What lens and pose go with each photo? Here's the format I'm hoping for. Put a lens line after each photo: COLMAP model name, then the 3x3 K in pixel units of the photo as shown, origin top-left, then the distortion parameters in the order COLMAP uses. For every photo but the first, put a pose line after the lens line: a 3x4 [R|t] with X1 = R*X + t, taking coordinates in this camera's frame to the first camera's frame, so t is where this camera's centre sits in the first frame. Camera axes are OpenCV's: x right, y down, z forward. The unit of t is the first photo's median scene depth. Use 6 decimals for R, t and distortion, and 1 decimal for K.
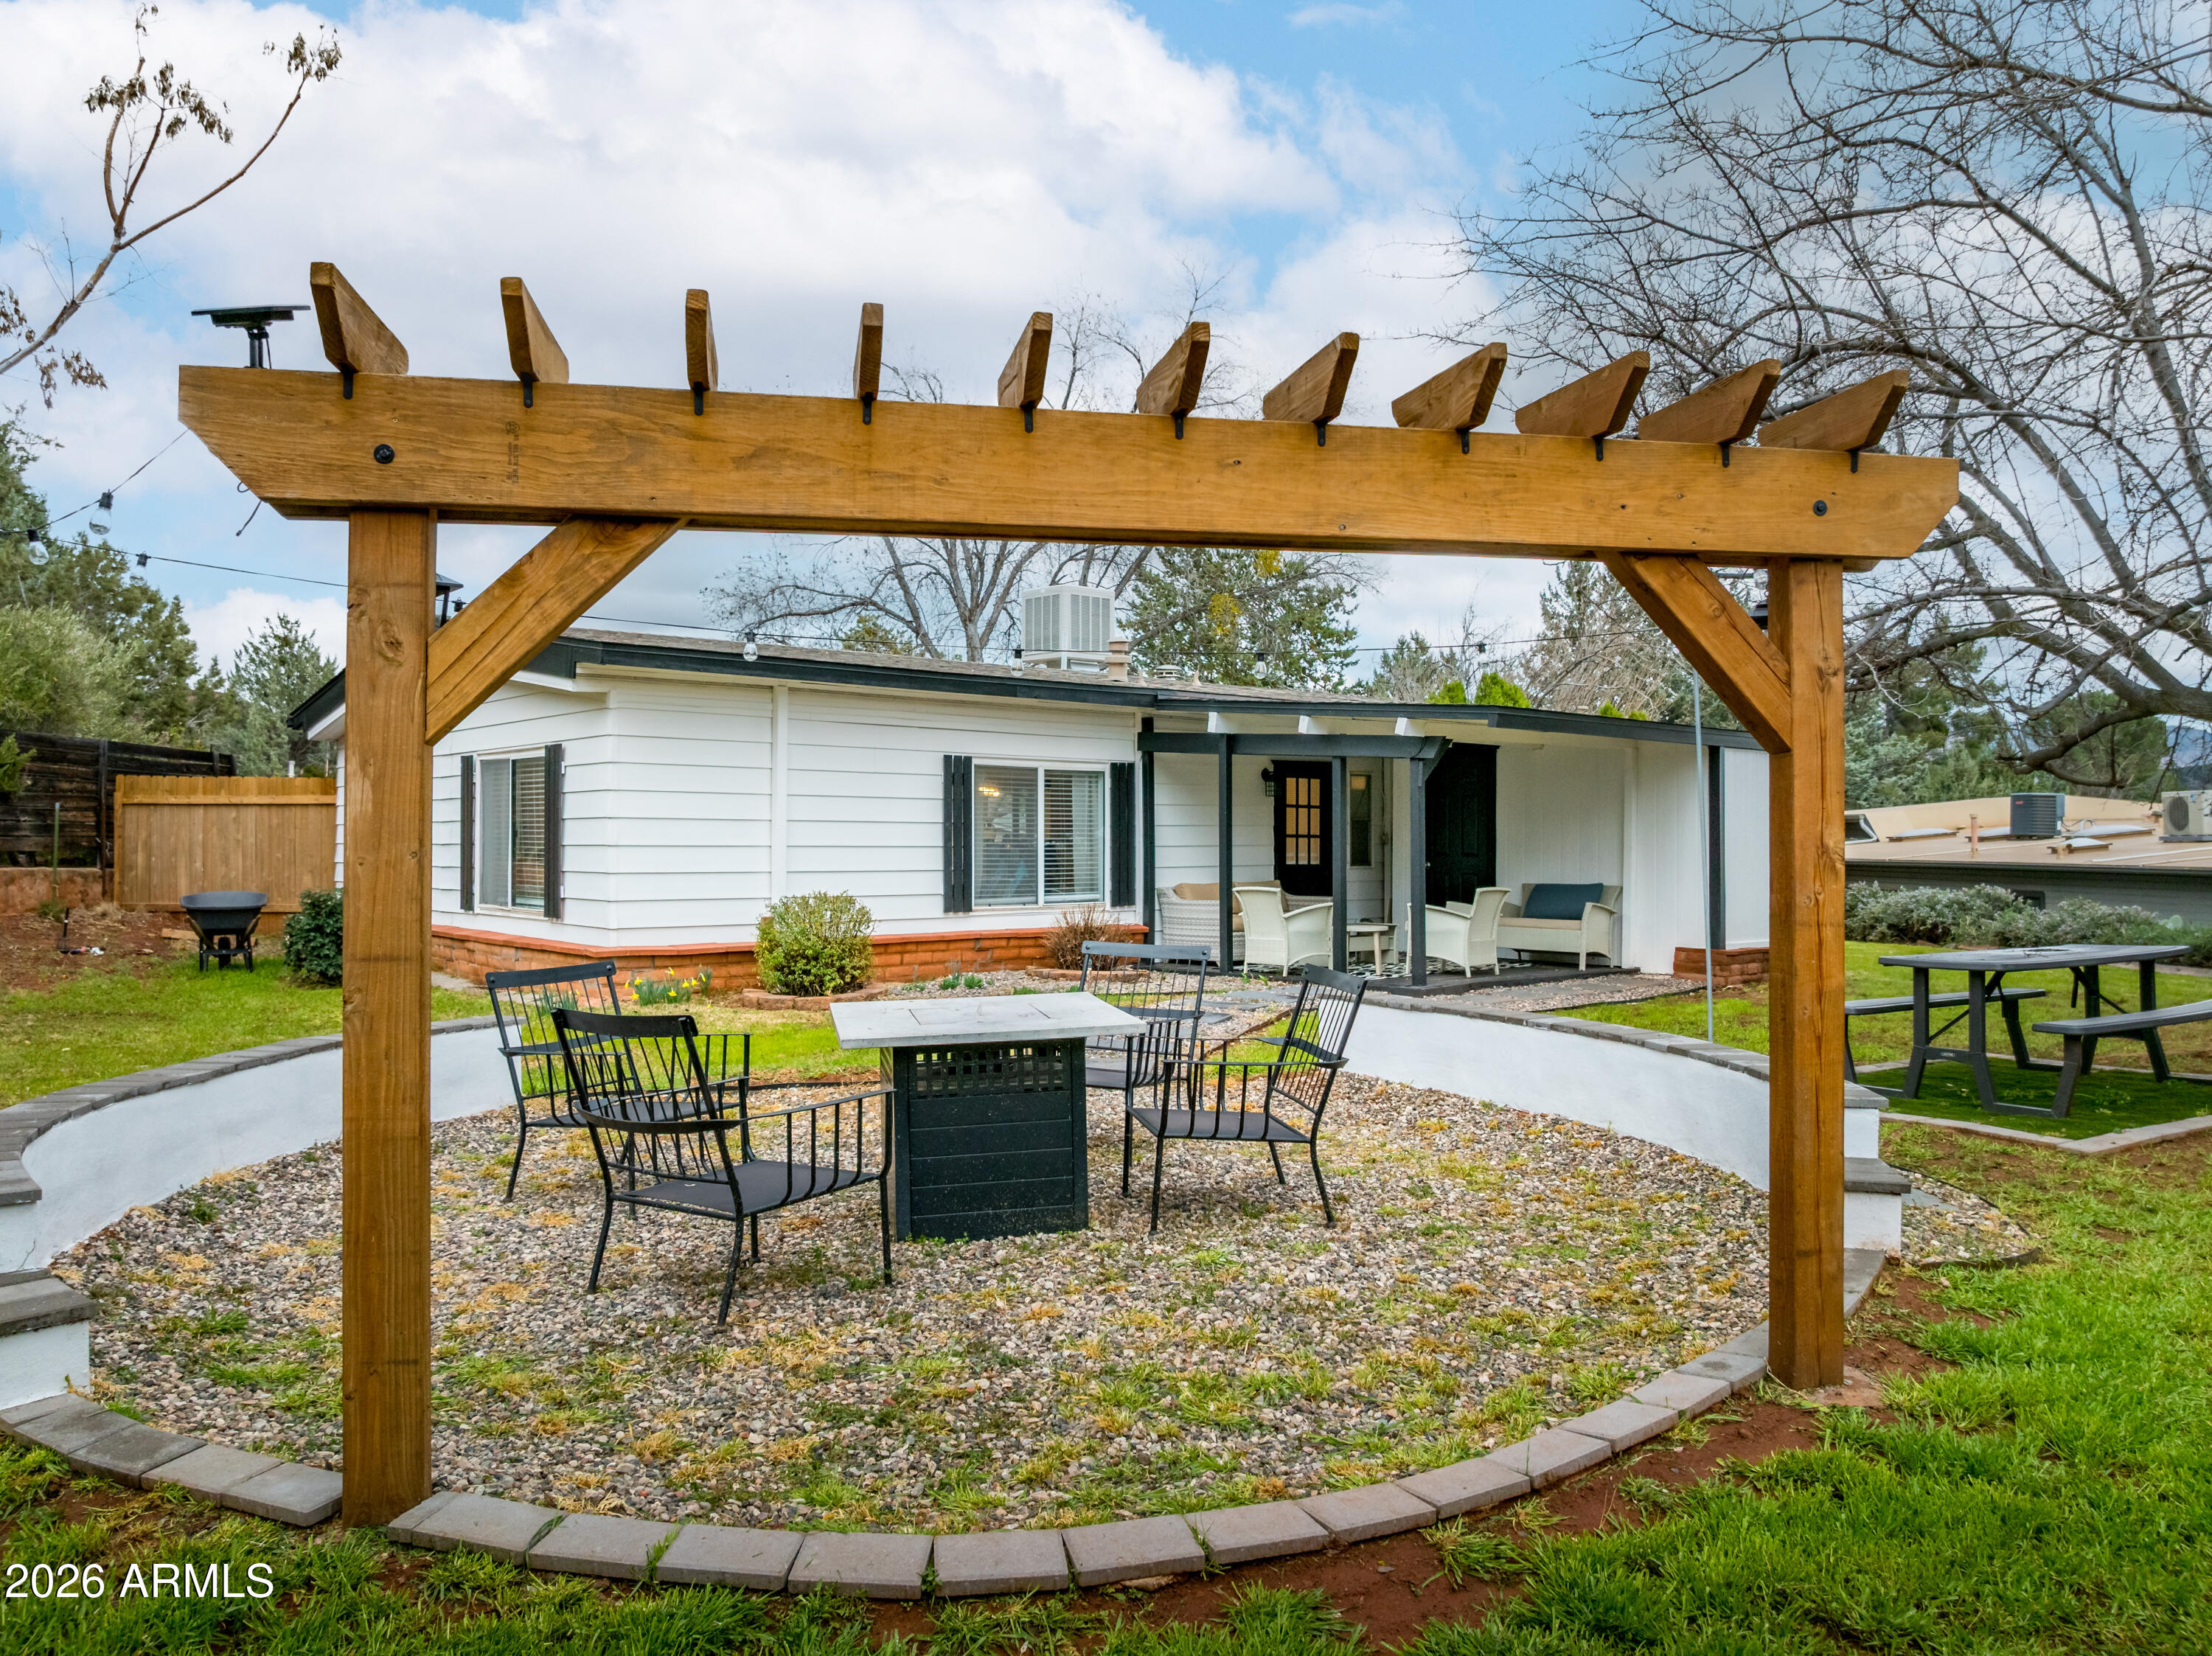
lens RADIAL K [[1580.3, 0, 1119.3], [0, 1580.3, 830.4], [0, 0, 1]] dist [-0.037239, -0.003225]
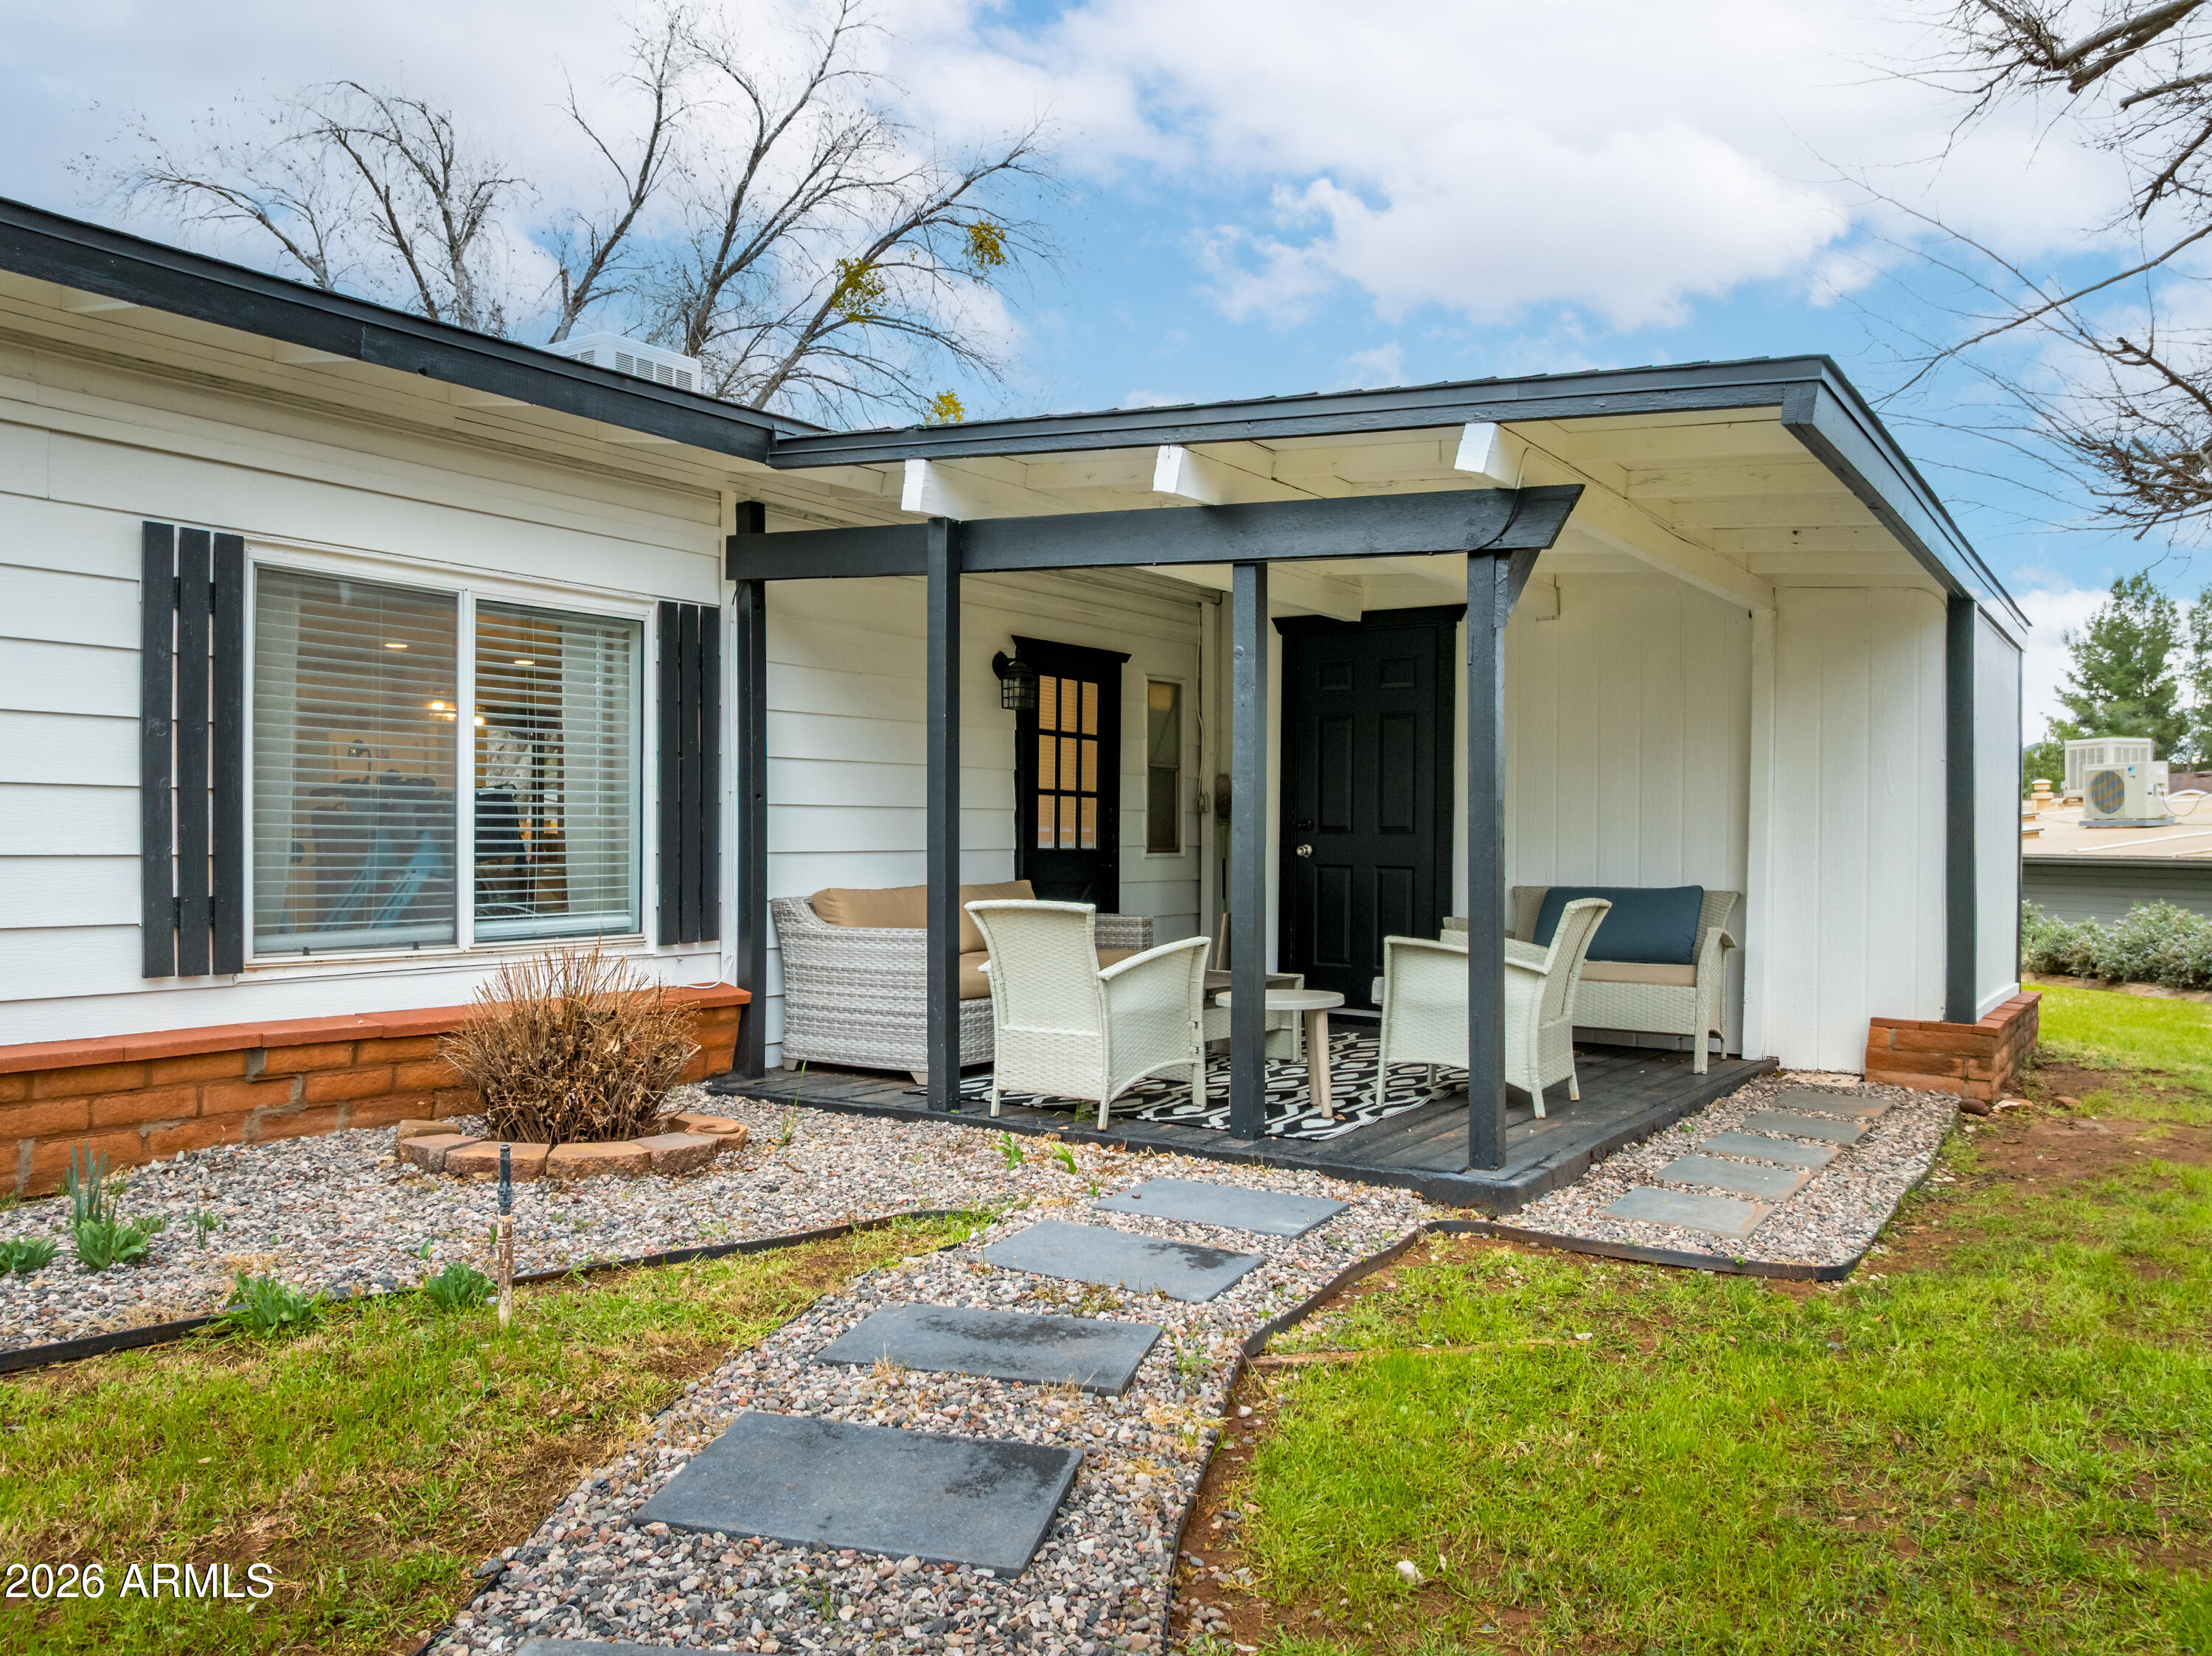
lens RADIAL K [[1580.3, 0, 1134.7], [0, 1580.3, 847.8], [0, 0, 1]] dist [-0.037239, -0.003225]
pose [[0.970190, 0.002243, 0.242334, 0.016120], [-0.005577, 0.999899, 0.013076, 0.016672], [-0.242280, -0.014038, 0.970105, 0.574992]]
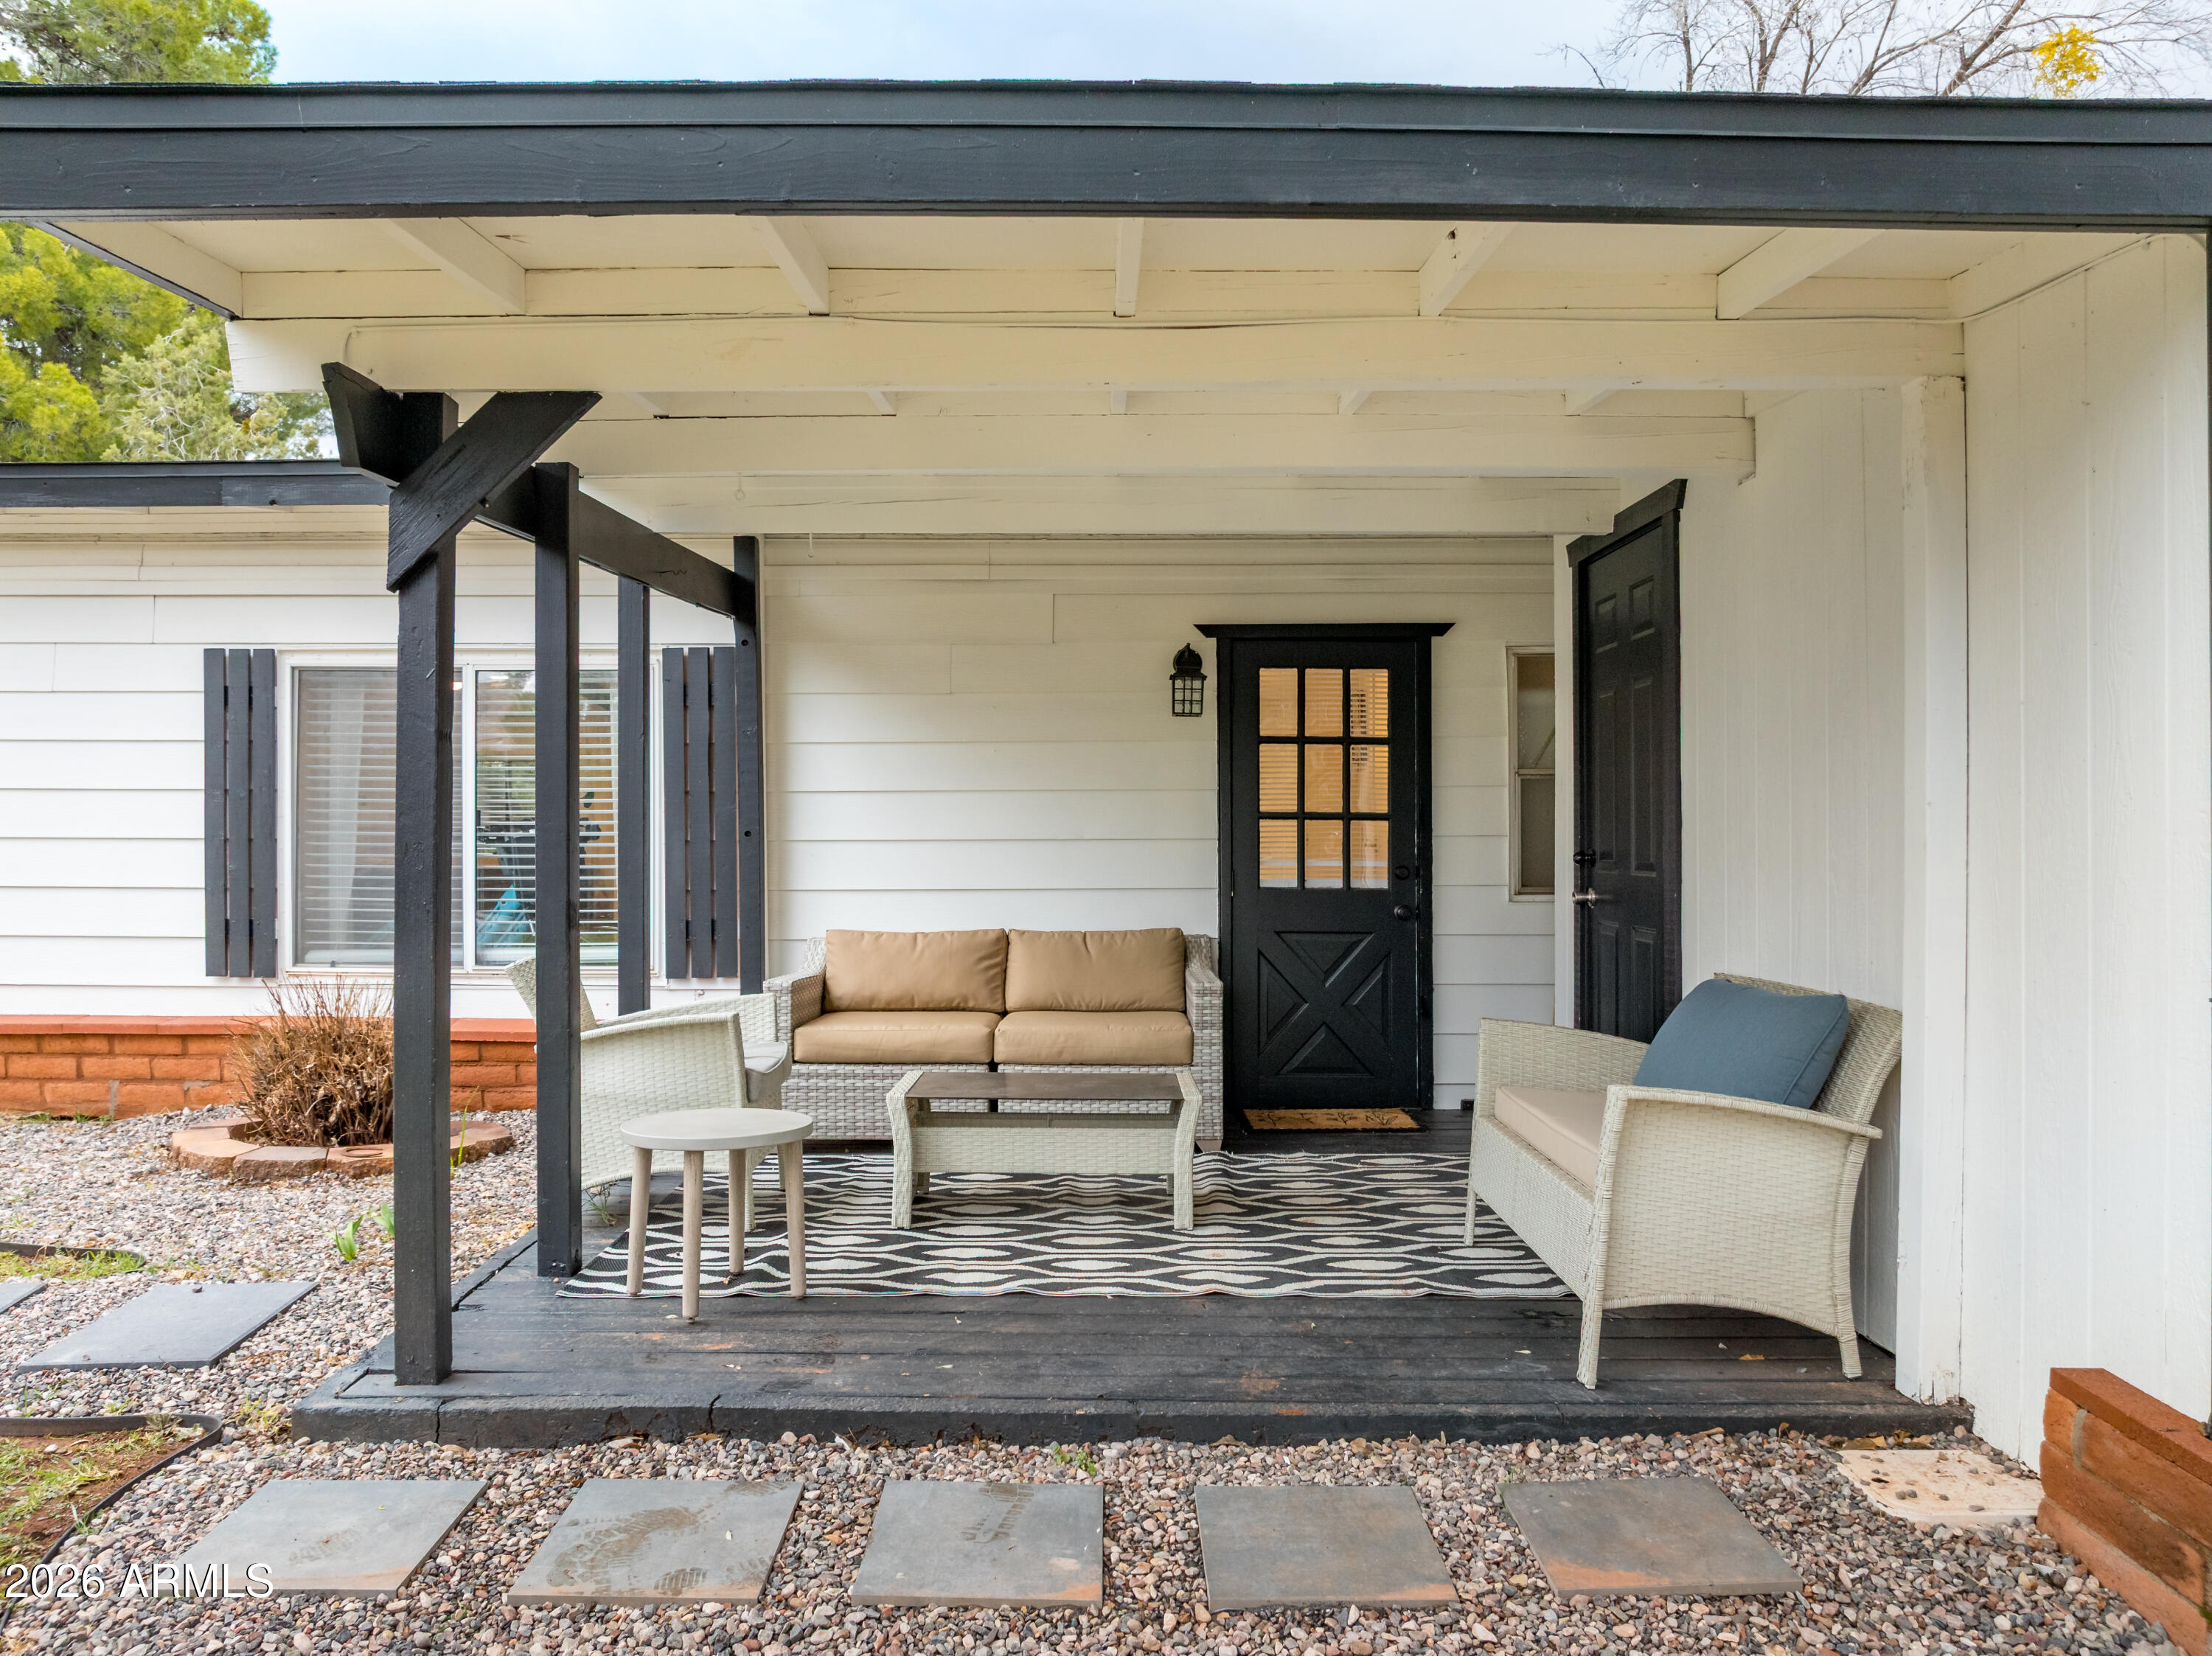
lens RADIAL K [[1580.3, 0, 1111.1], [0, 1580.3, 822.8], [0, 0, 1]] dist [-0.037239, -0.003225]
pose [[0.753019, -0.006536, -0.657967, 0.382484], [0.004020, 0.999978, -0.005333, 0.008359], [0.657987, 0.001371, 0.753028, 0.767372]]
